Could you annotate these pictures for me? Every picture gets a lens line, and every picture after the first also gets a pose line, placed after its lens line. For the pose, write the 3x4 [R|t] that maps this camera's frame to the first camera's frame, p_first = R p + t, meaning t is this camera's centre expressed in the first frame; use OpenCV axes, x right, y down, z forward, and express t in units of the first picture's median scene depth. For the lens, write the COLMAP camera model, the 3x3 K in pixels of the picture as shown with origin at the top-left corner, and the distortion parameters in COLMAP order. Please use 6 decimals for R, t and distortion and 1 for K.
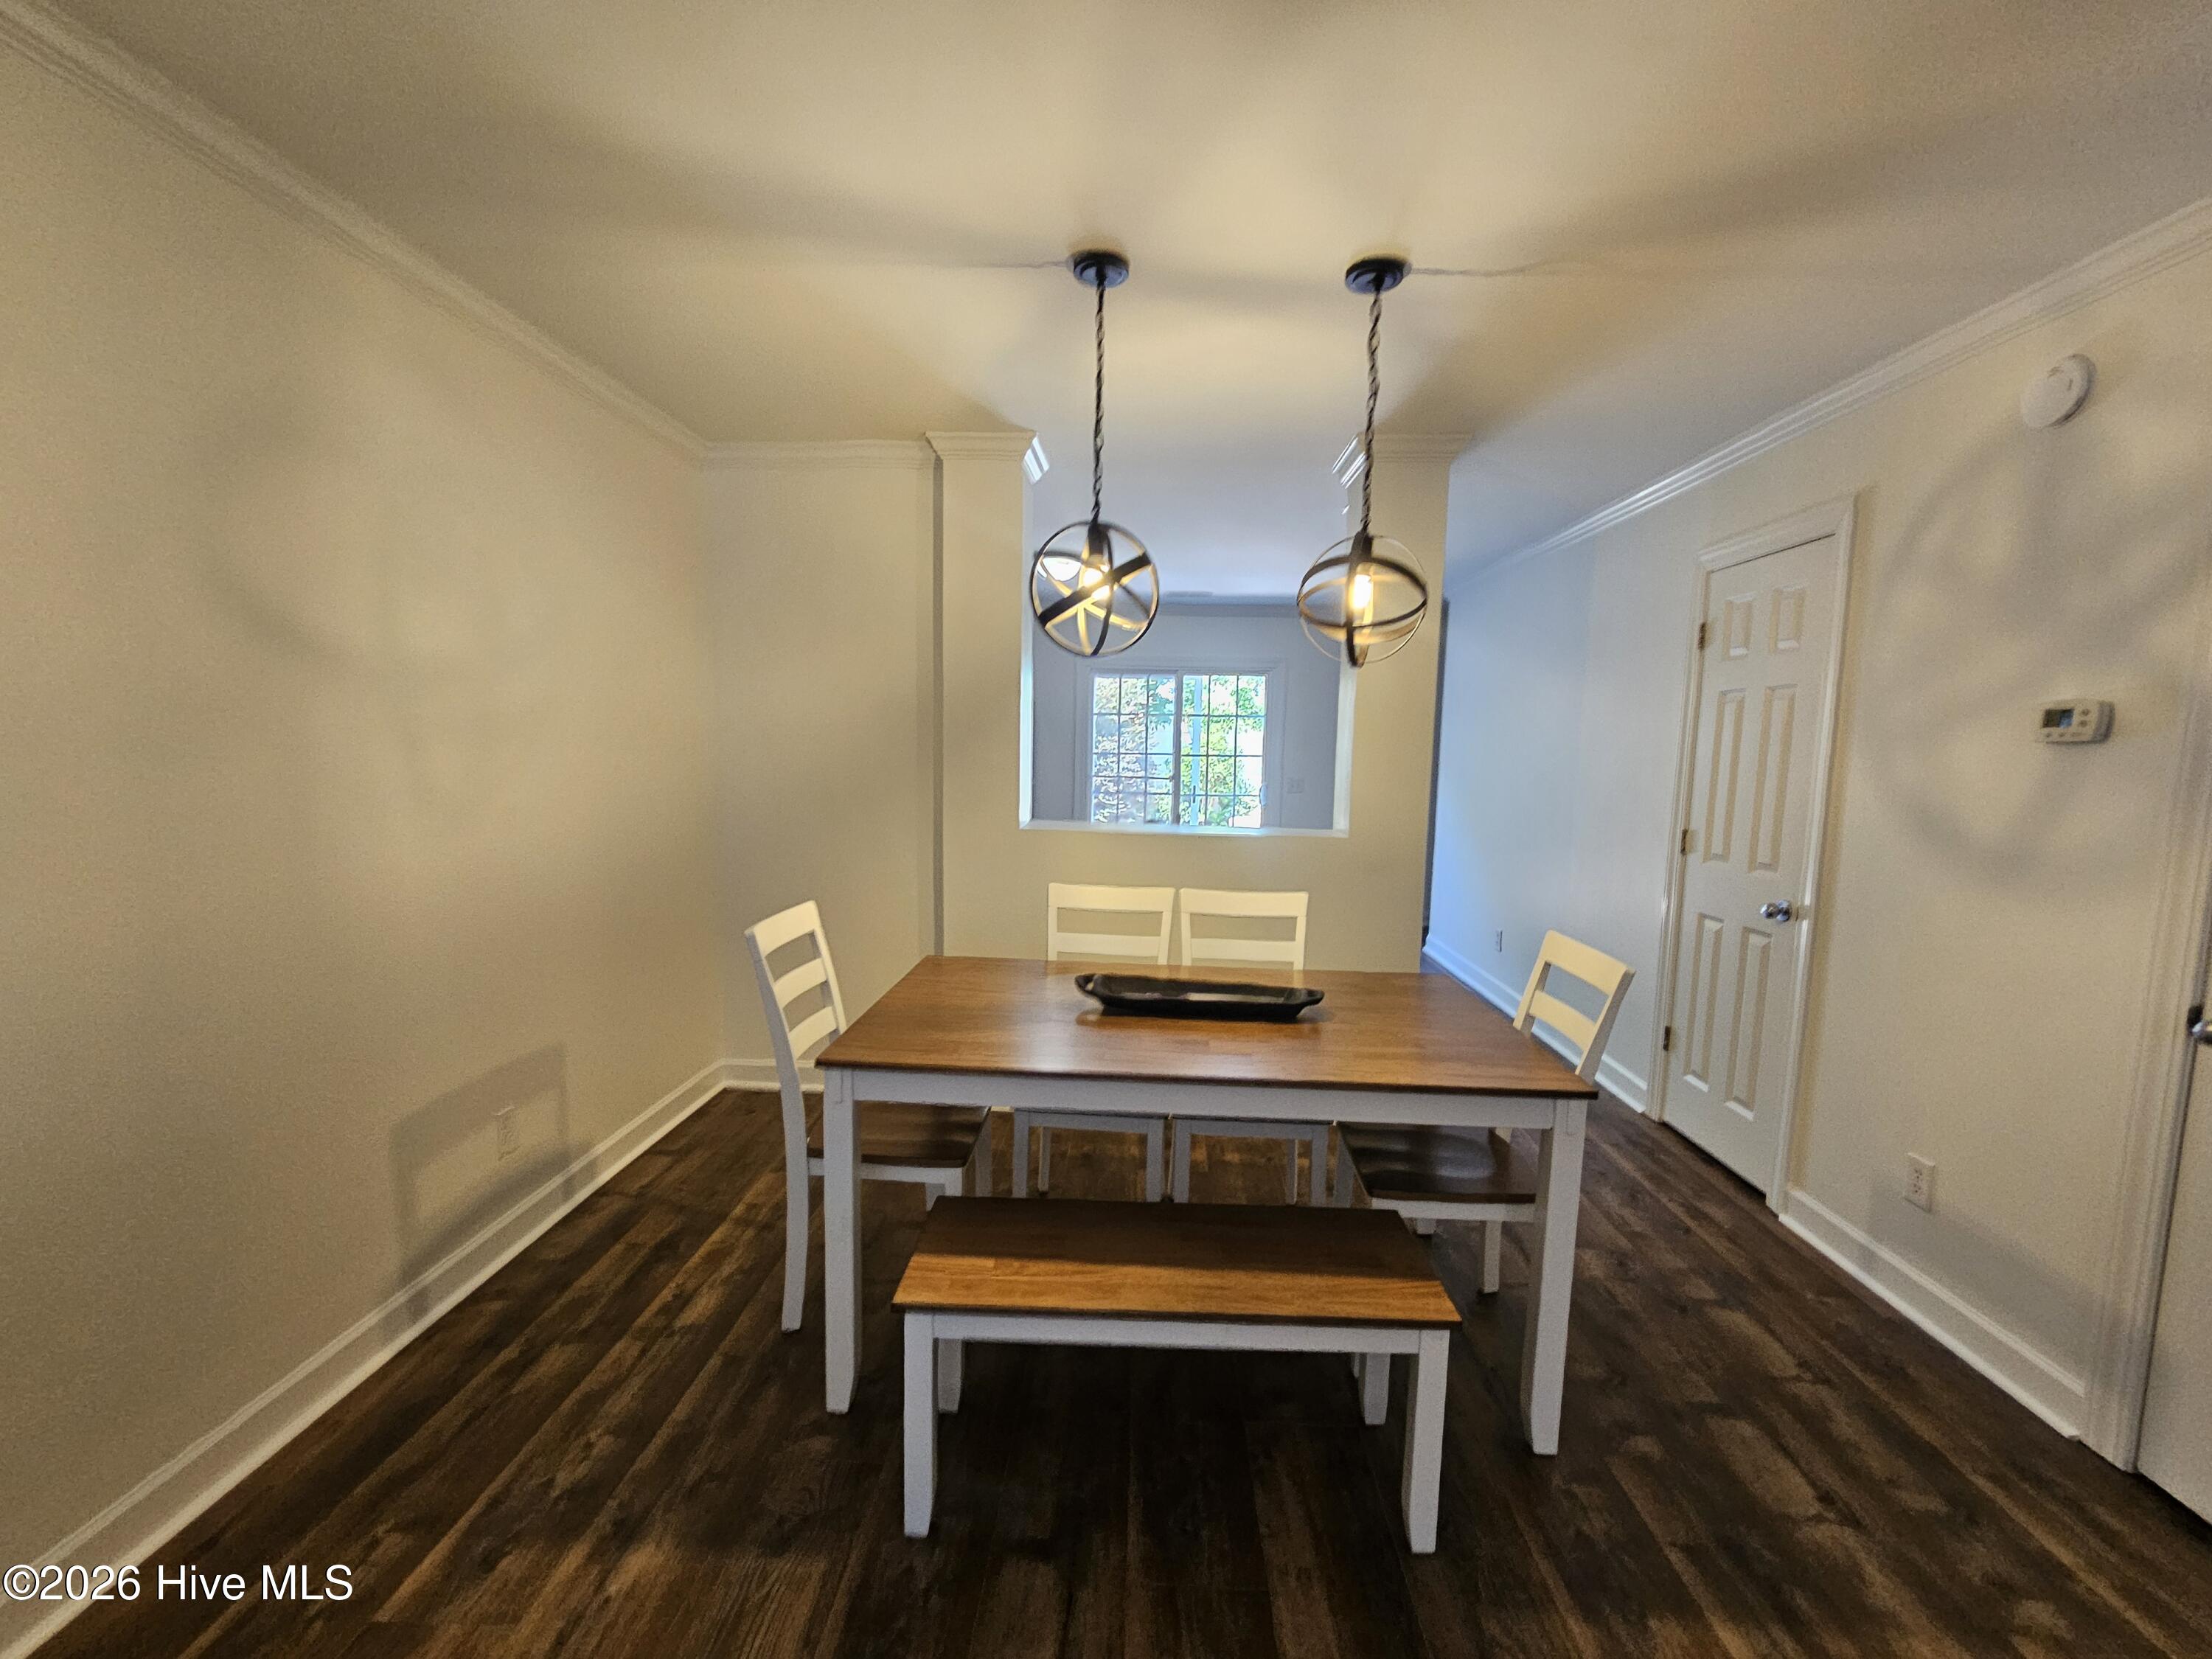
lens RADIAL K [[914.5, 0, 1111.0], [0, 914.5, 838.8], [0, 0, 1]] dist [-0.006765, 0.000798]
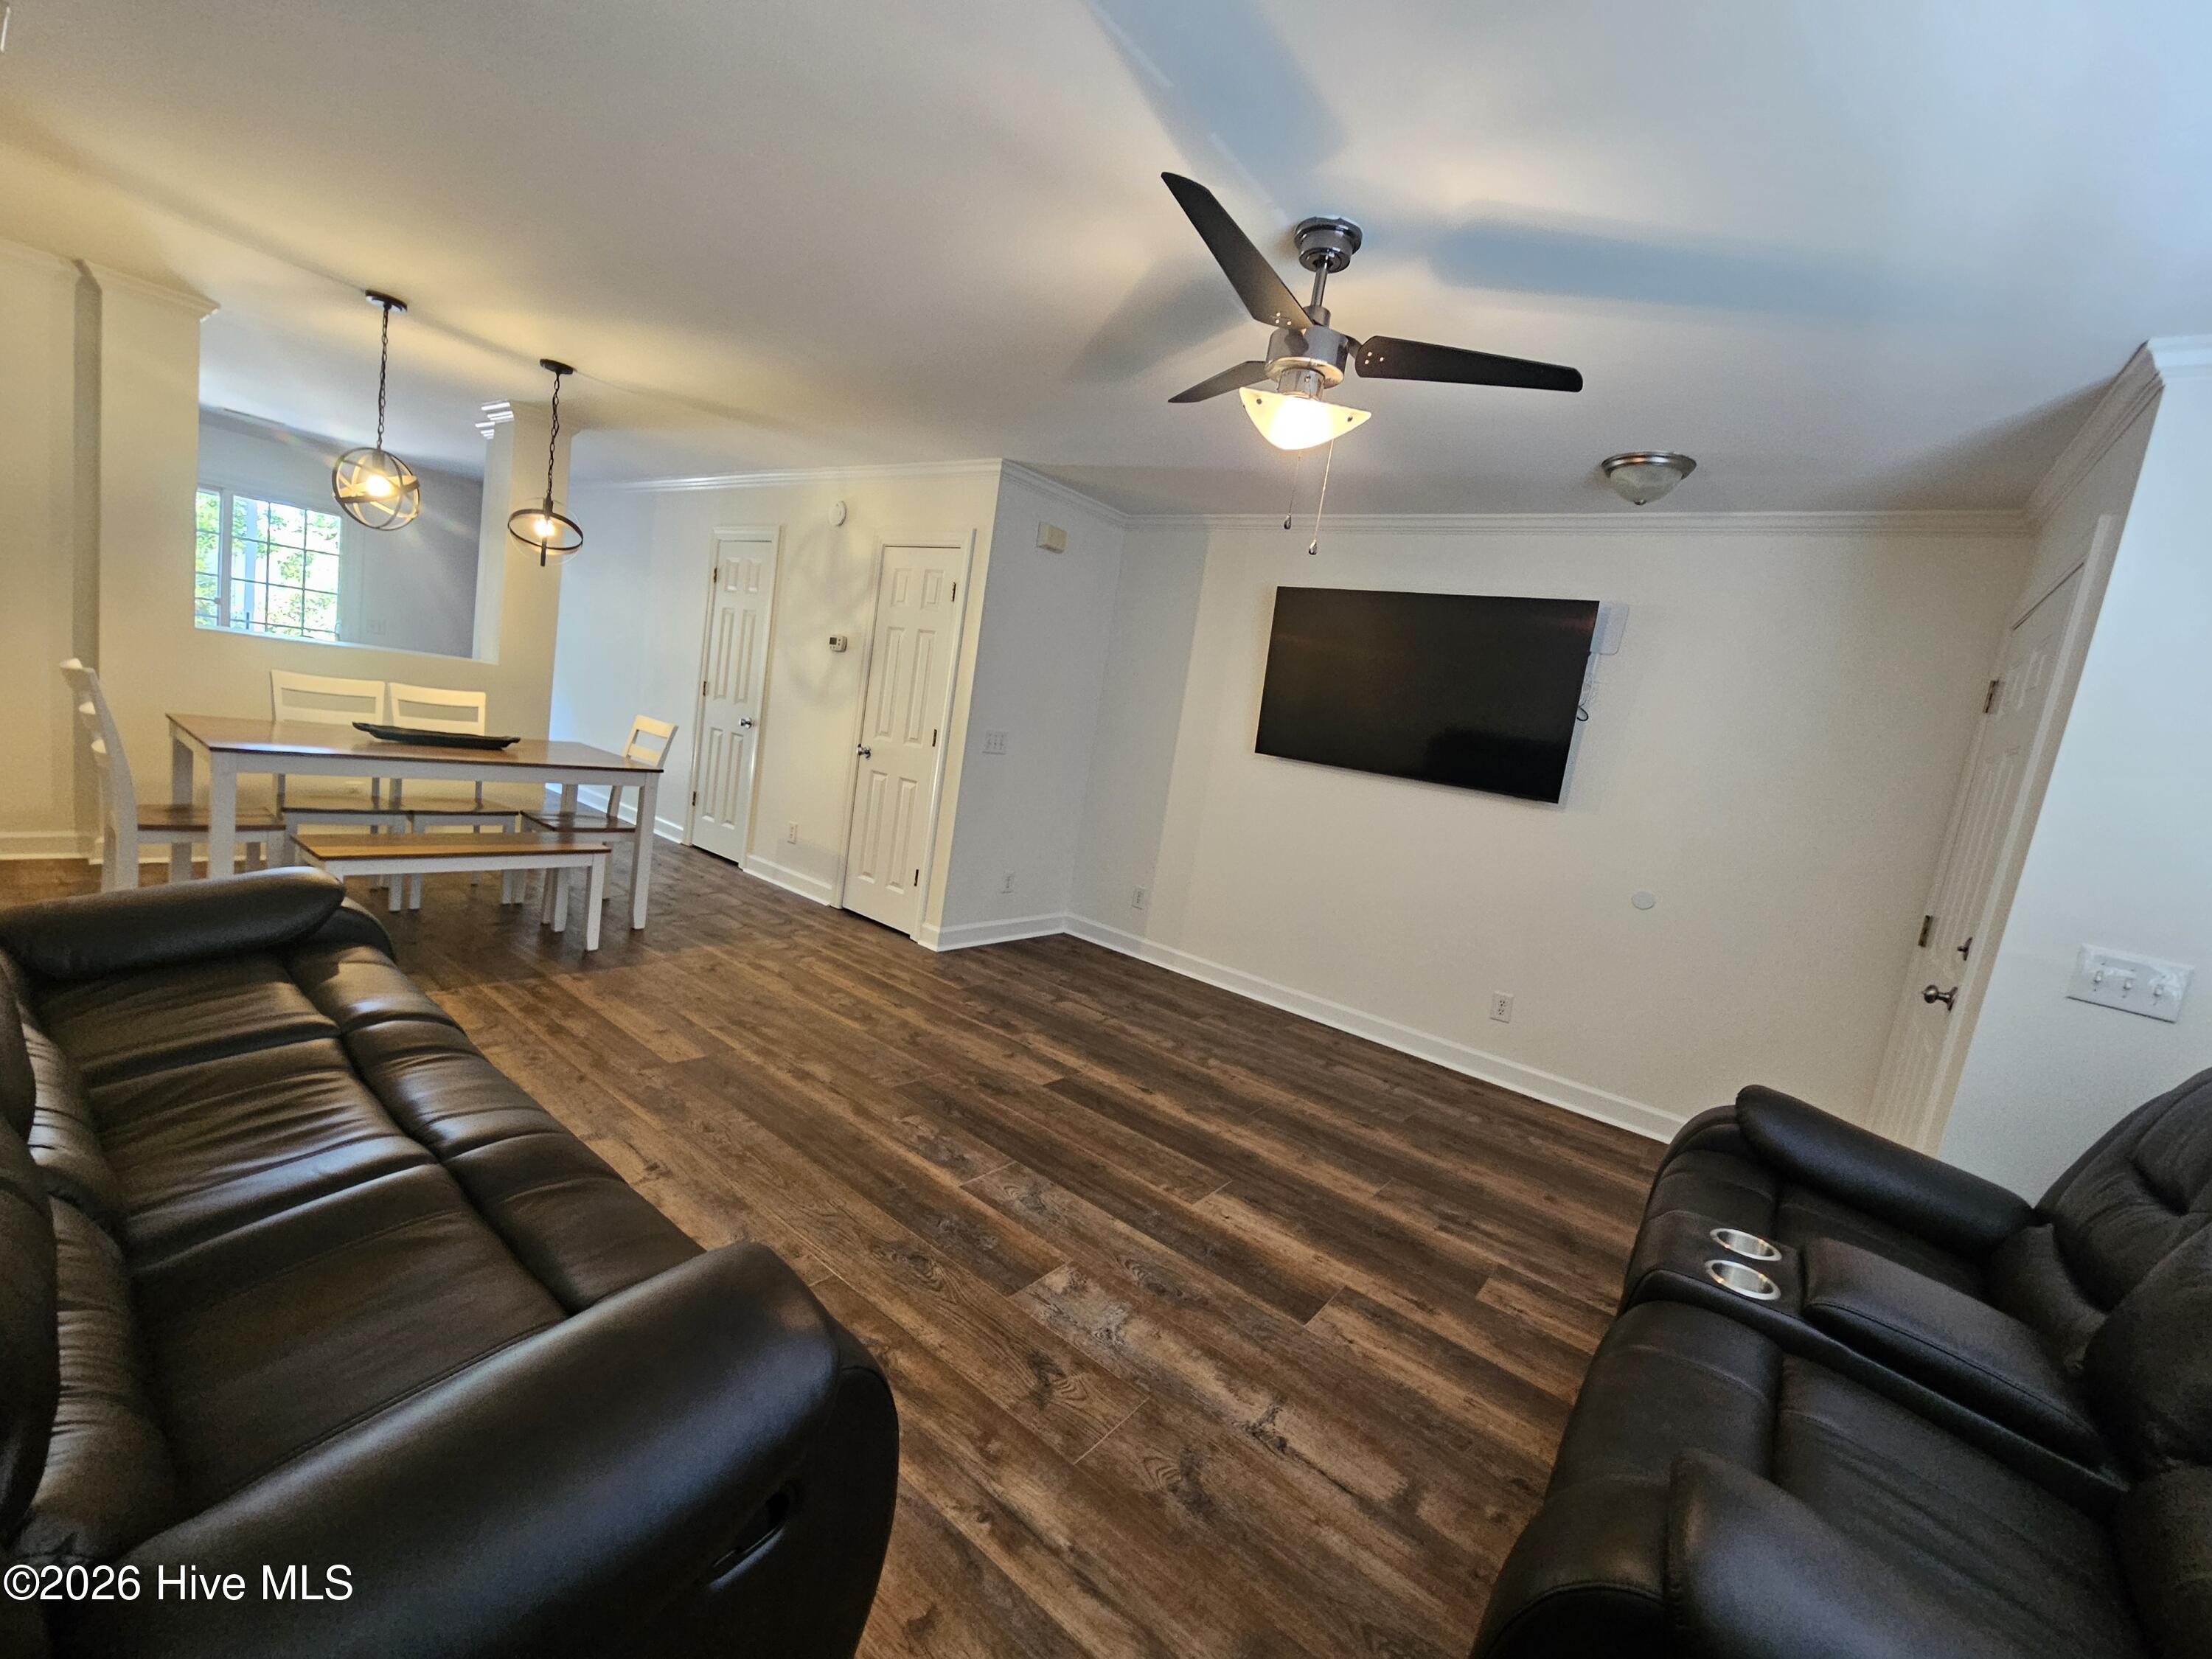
lens RADIAL K [[914.5, 0, 1113.1], [0, 914.5, 845.1], [0, 0, 1]] dist [-0.006765, 0.000798]
pose [[0.569843, -0.046933, 0.820412, -0.501516], [-0.057488, 0.993645, 0.096773, 0.109798], [-0.819740, -0.102309, 0.563524, -0.876324]]
